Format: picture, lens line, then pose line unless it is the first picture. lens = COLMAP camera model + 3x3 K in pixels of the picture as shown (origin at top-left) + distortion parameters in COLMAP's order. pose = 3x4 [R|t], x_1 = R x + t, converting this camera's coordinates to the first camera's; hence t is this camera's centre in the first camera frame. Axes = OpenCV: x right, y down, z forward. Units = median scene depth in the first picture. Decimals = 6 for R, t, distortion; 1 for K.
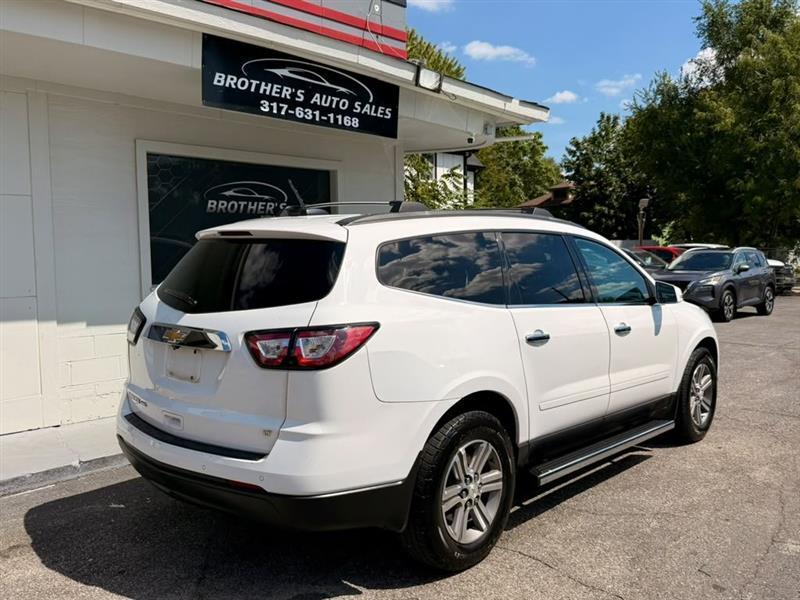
lens RADIAL K [[702.3, 0, 406.6], [0, 702.3, 298.4], [0, 0, 1]] dist [0.104777, -0.201601]
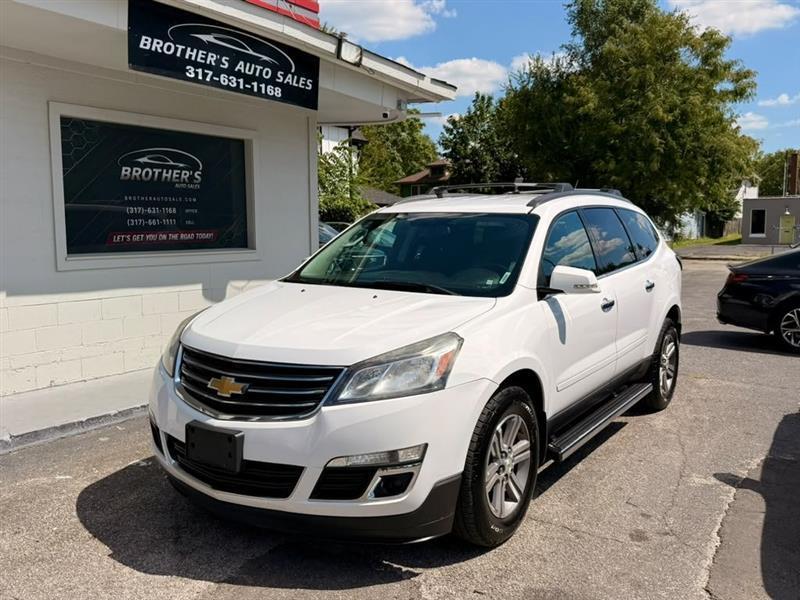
lens RADIAL K [[705.8, 0, 409.2], [0, 705.8, 293.7], [0, 0, 1]] dist [0.116944, -0.279232]
pose [[0.983753, -0.006902, 0.179396, -0.073840], [0.001905, 0.999606, 0.028011, 0.007685], [-0.179519, -0.027214, 0.983378, -0.031067]]
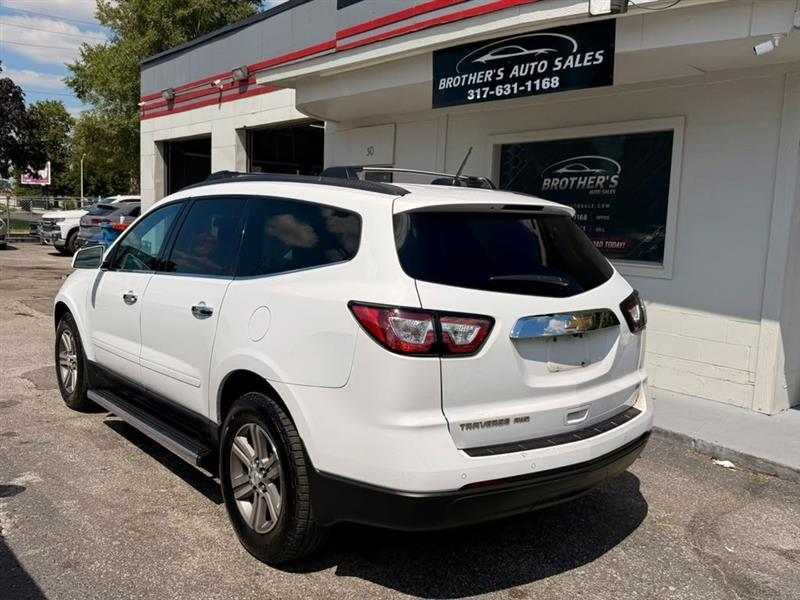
lens RADIAL K [[704.8, 0, 397.4], [0, 704.8, 300.2], [0, 0, 1]] dist [0.090837, -0.151928]
pose [[-0.117144, 0.117428, -0.986148, 0.881752], [-0.106298, 0.985798, 0.130013, -0.074119], [0.987410, 0.120056, -0.102998, 0.941323]]
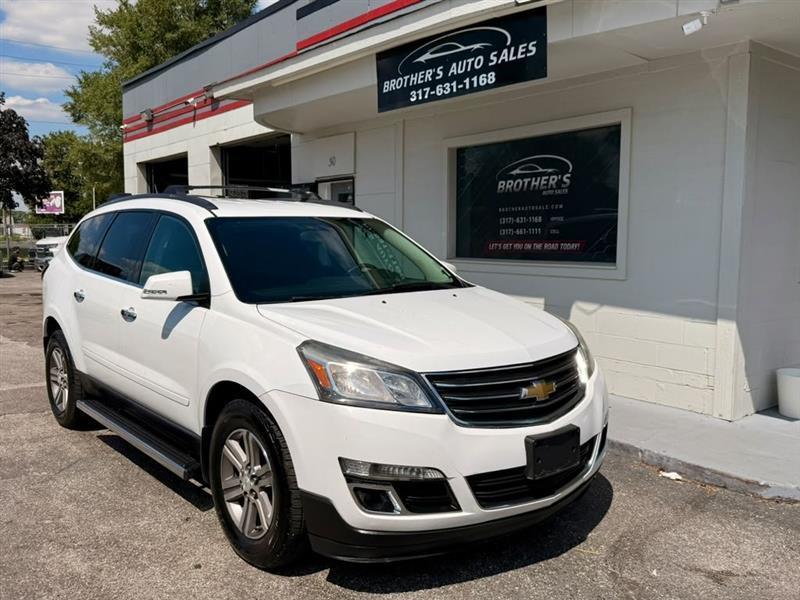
lens RADIAL K [[702.5, 0, 396.0], [0, 702.5, 302.5], [0, 0, 1]] dist [0.097843, -0.186251]
pose [[-0.138248, 0.102472, -0.985082, 0.823821], [-0.070468, 0.991095, 0.112986, -0.069848], [0.987888, 0.085037, -0.129796, 1.033682]]
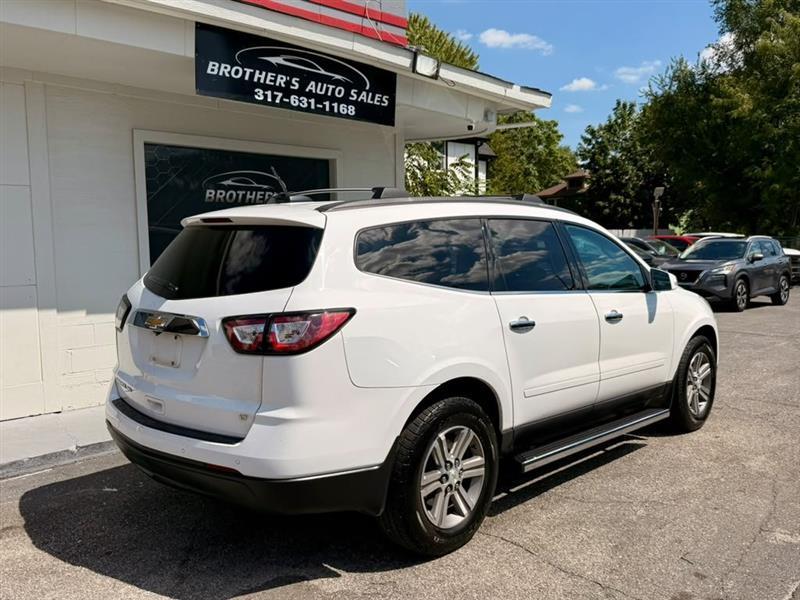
lens RADIAL K [[702.5, 0, 397.4], [0, 702.5, 303.5], [0, 0, 1]] dist [0.097618, -0.186711]
pose [[0.999411, -0.000830, -0.034315, 0.026305], [0.001516, 0.999799, 0.019981, 0.003593], [0.034291, -0.020021, 0.999211, 0.000825]]
